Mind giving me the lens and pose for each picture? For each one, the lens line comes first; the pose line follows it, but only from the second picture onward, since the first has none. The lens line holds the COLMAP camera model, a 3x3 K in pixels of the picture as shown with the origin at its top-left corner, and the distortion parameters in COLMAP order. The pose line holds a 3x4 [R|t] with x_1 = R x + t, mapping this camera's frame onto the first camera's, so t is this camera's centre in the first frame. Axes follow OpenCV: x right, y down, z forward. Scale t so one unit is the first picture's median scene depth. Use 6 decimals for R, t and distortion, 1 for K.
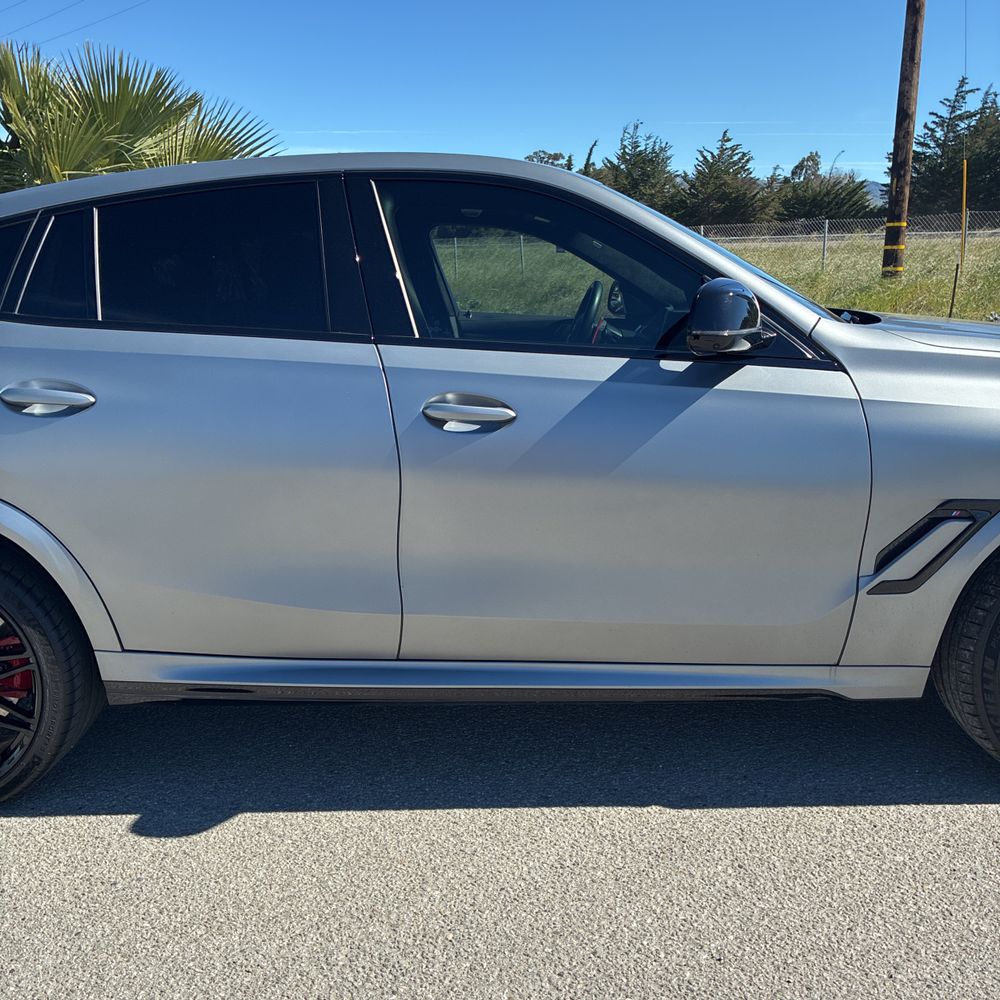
lens RADIAL K [[1054.0, 0, 488.3], [0, 1054.0, 486.5], [0, 0, 1]] dist [0.010180, 0.005733]
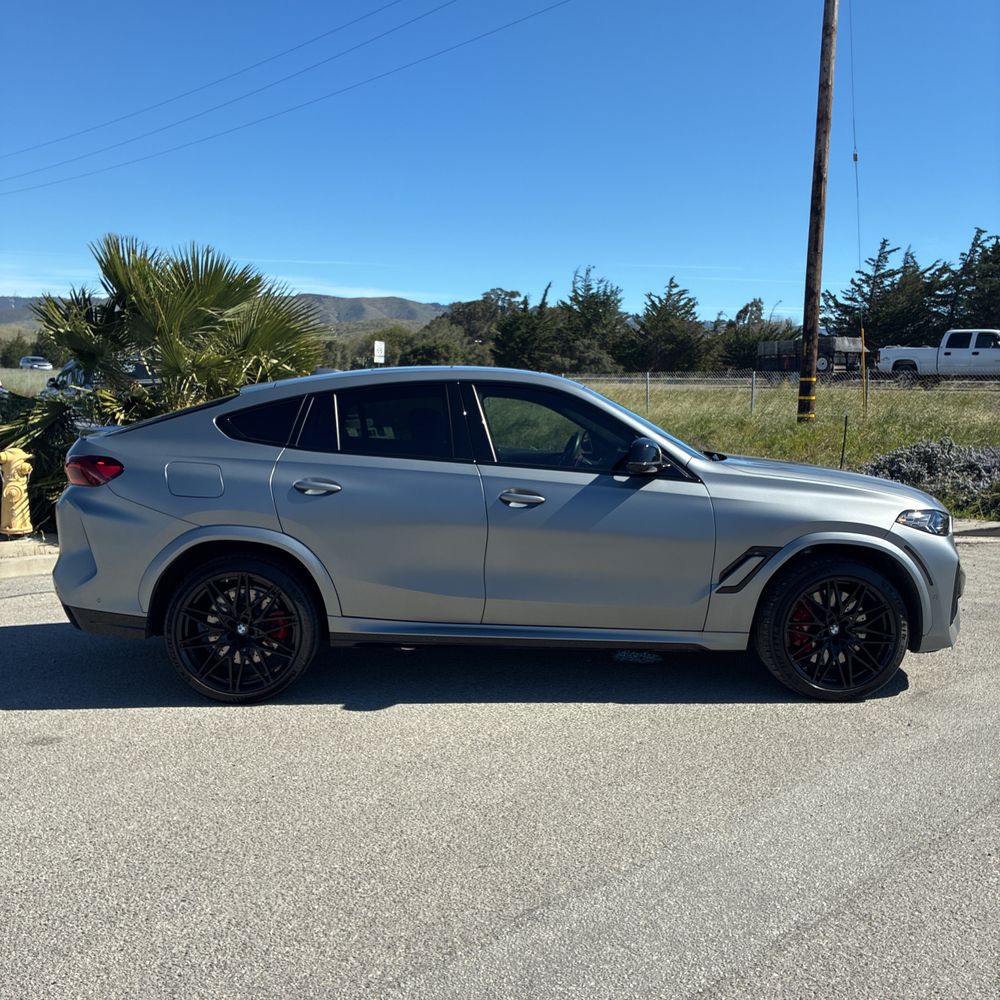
lens RADIAL K [[1090.8, 0, 501.3], [0, 1090.8, 477.4], [0, 0, 1]] dist [0.047405, -0.034442]
pose [[0.997911, 0.023419, 0.060207, -0.057140], [-0.015470, 0.991490, -0.129259, 0.050134], [-0.062721, 0.128057, 0.989781, -0.338178]]
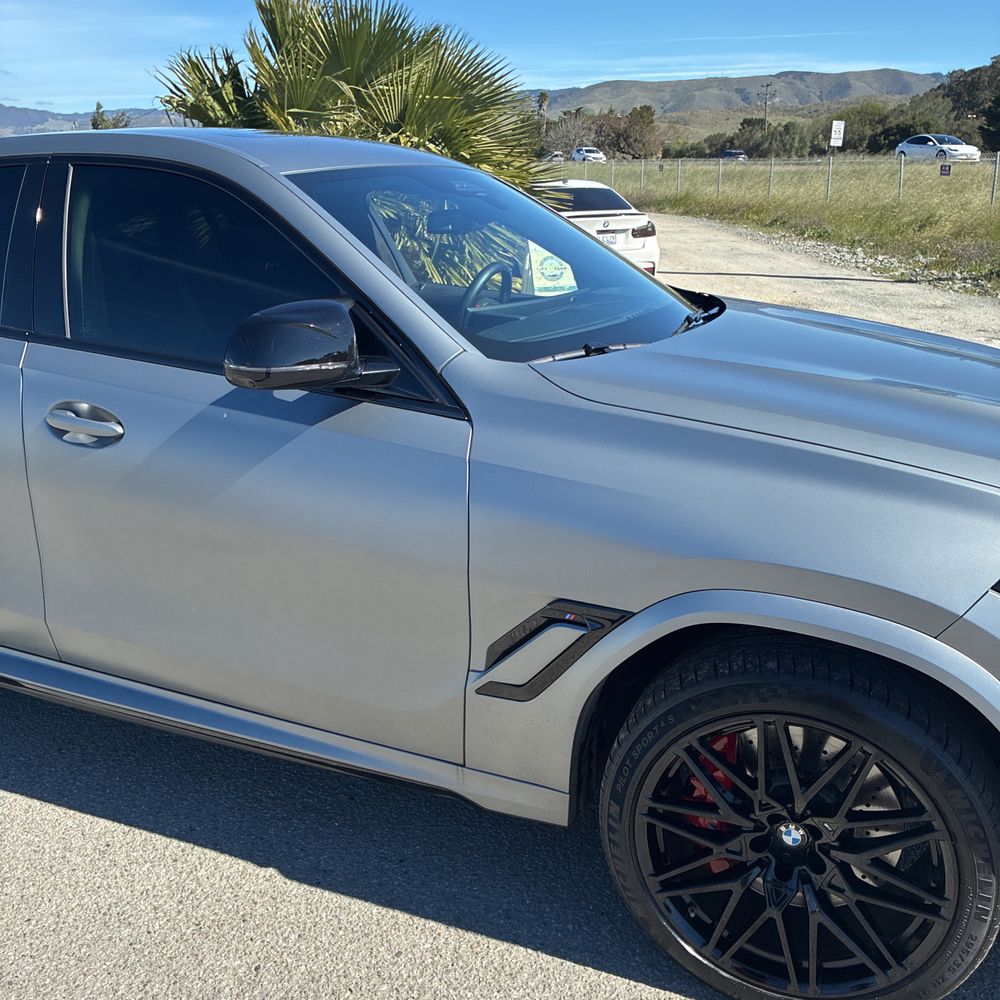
lens RADIAL K [[1040.2, 0, 511.9], [0, 1040.2, 471.7], [0, 0, 1]] dist [-0.004807, 0.024223]
pose [[0.918074, 0.119656, -0.377920, 0.211133], [-0.092453, 0.991696, 0.089393, -0.045142], [0.385478, -0.047130, 0.921513, 0.086802]]
